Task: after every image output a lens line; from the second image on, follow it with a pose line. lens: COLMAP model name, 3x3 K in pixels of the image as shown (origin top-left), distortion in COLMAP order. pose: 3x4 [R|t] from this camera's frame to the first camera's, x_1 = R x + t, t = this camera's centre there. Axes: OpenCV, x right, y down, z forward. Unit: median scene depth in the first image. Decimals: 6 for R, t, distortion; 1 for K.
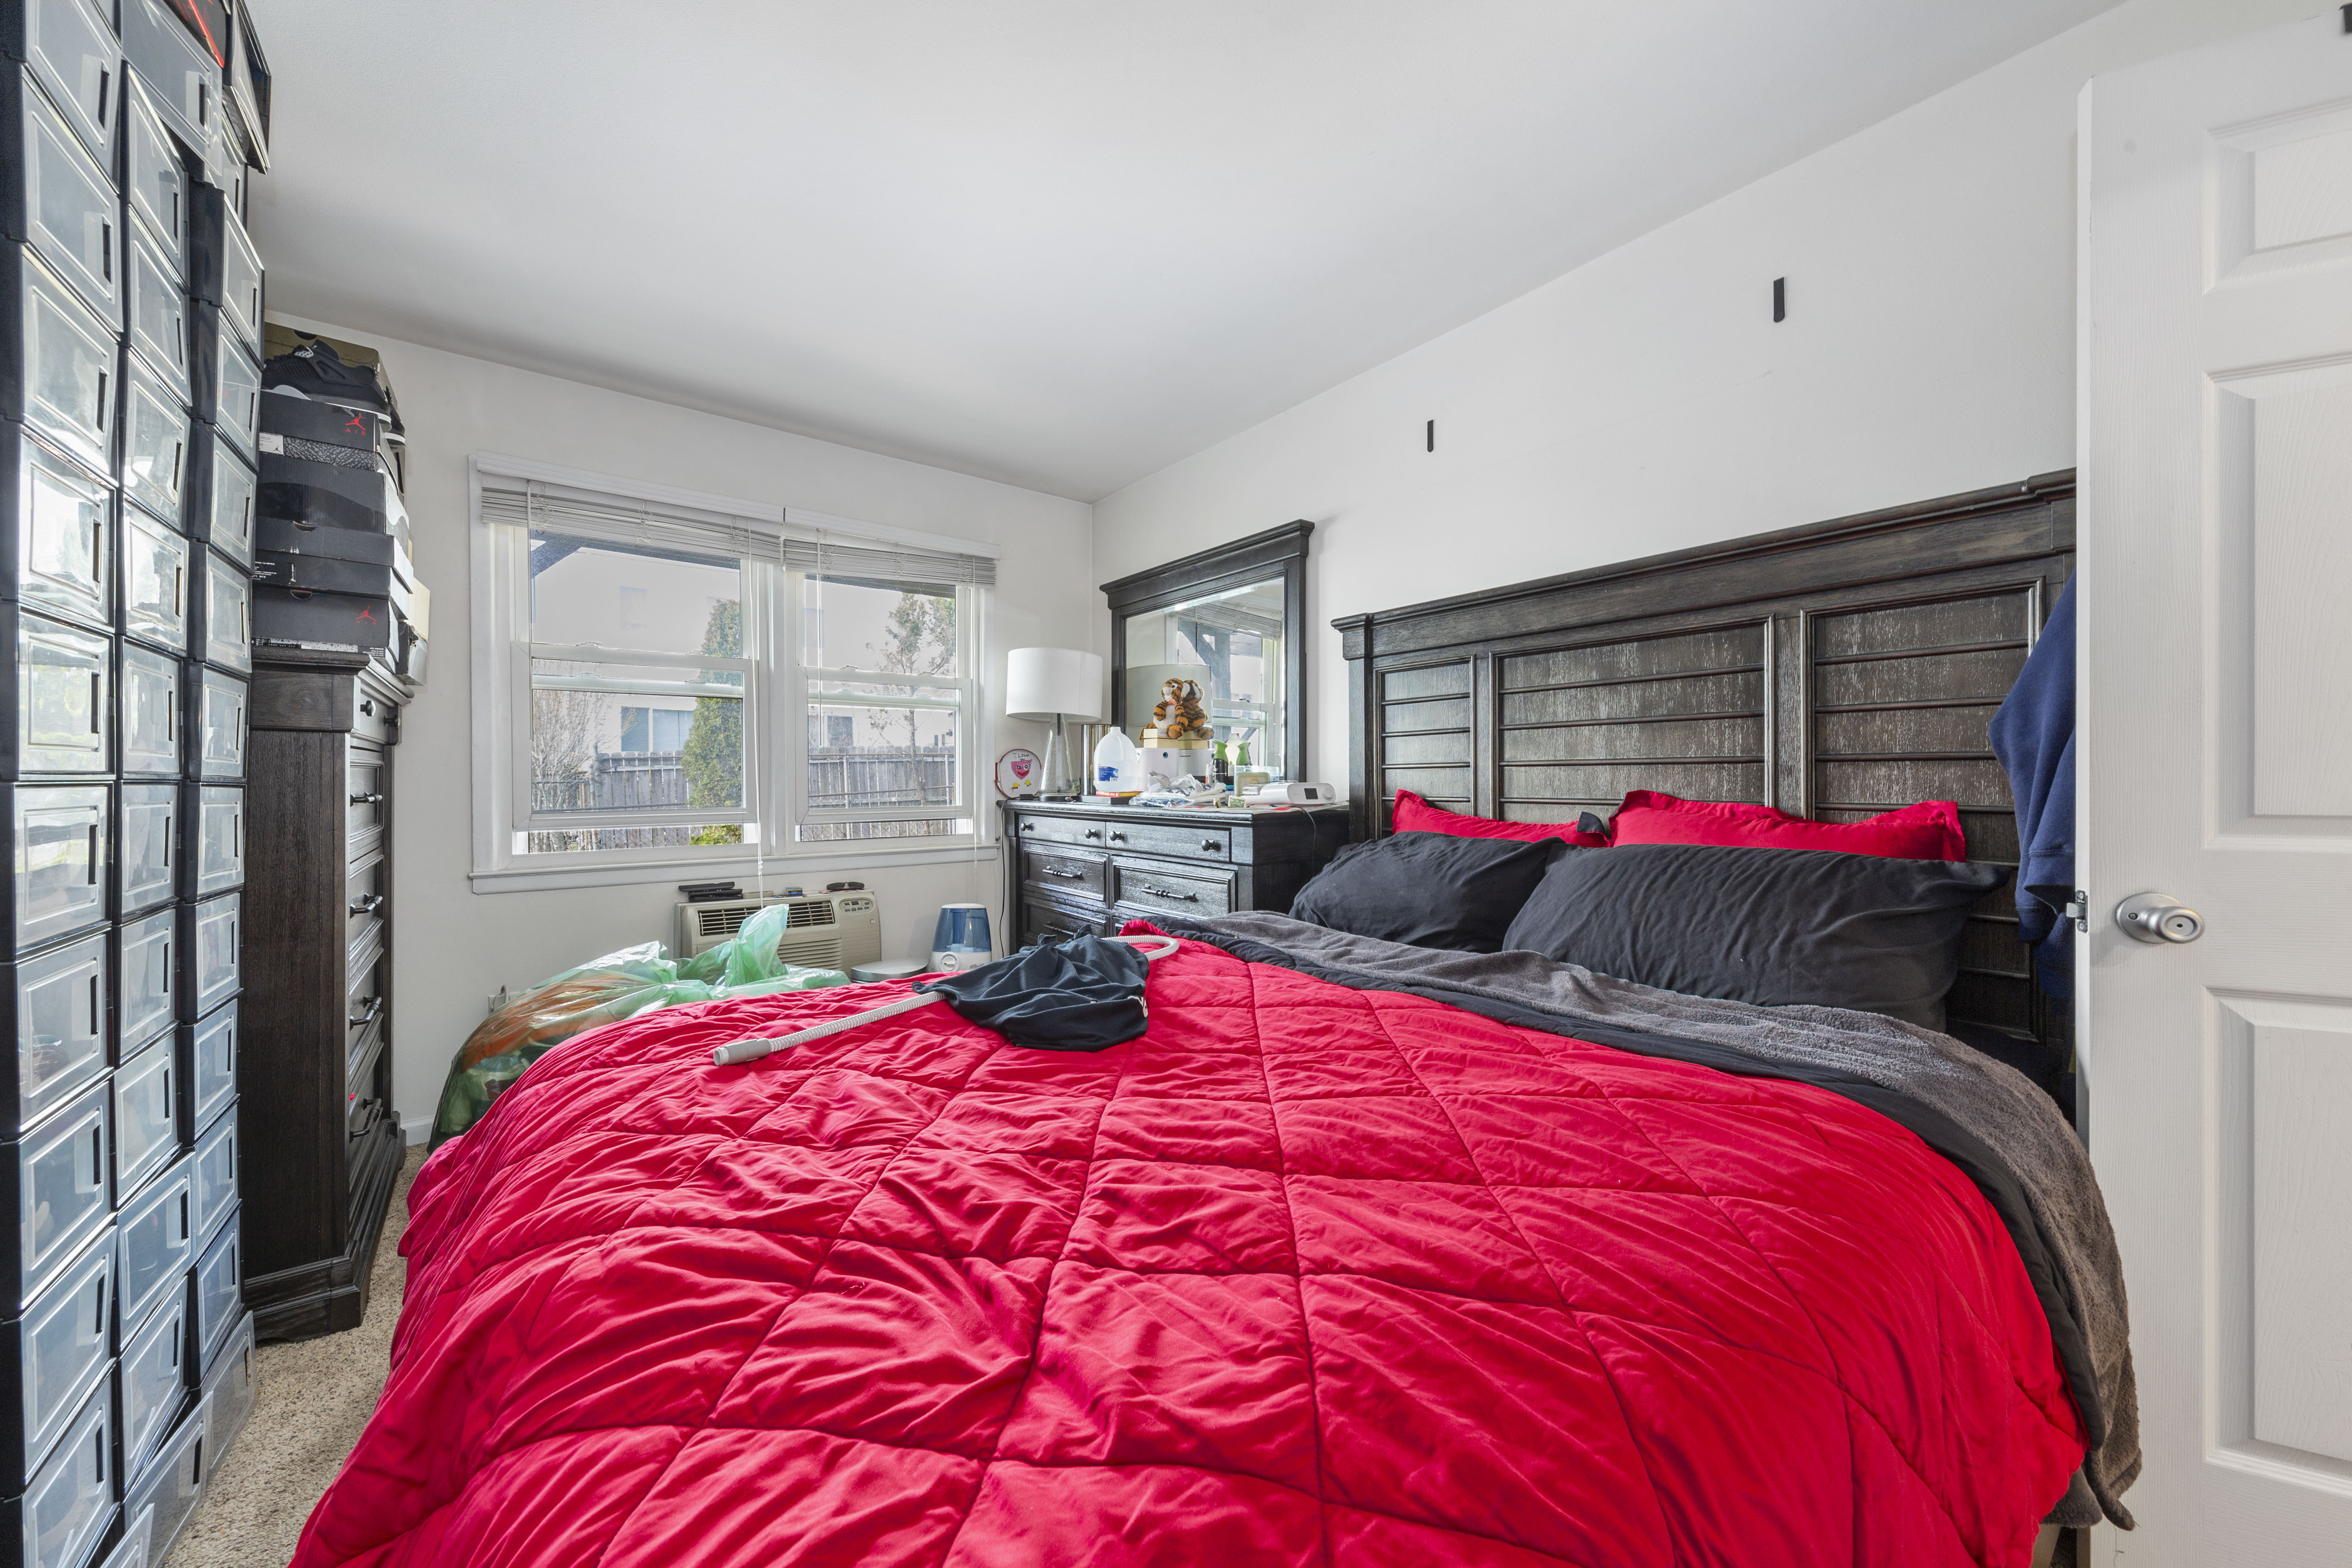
lens RADIAL K [[833.2, 0, 1176.0], [0, 833.2, 784.0], [0, 0, 1]] dist [0.000679, -0.000031]
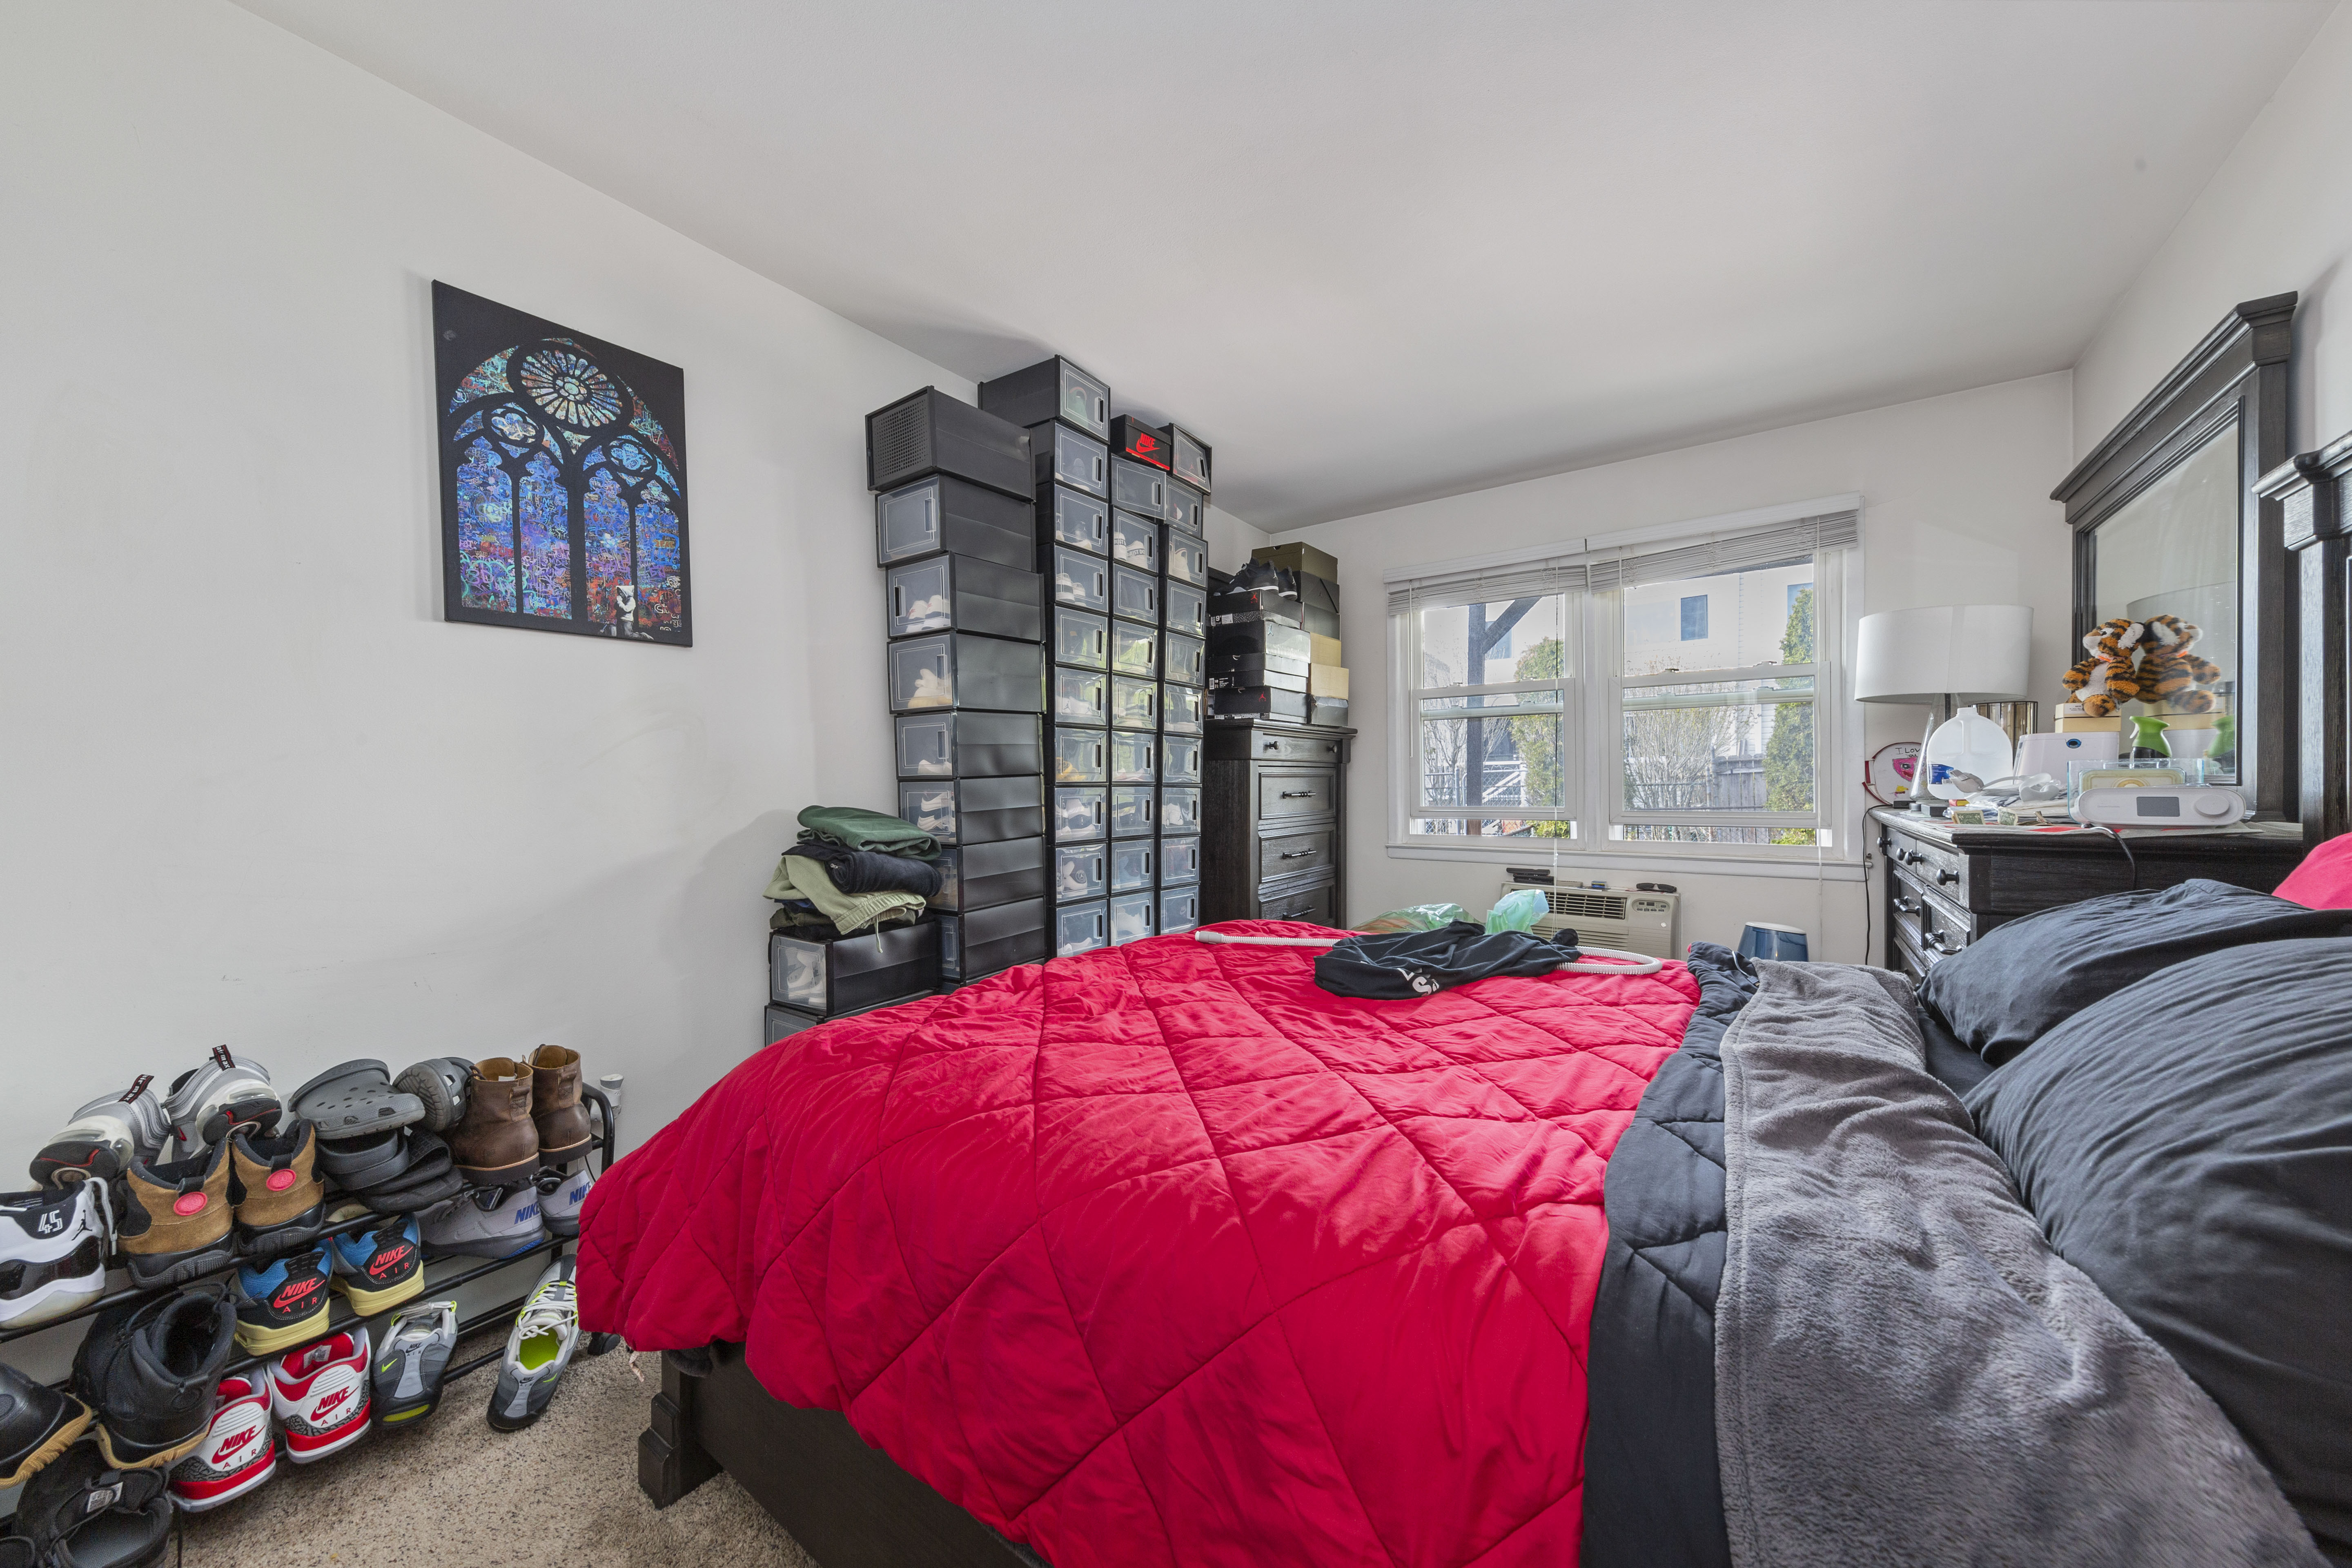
lens RADIAL K [[833.2, 0, 1176.0], [0, 833.2, 784.0], [0, 0, 1]] dist [0.000679, -0.000031]
pose [[0.283144, 0.000132, -0.959077, 0.443974], [-0.001707, 0.999998, -0.000366, -0.002137], [0.959076, 0.001741, 0.283144, 0.163861]]
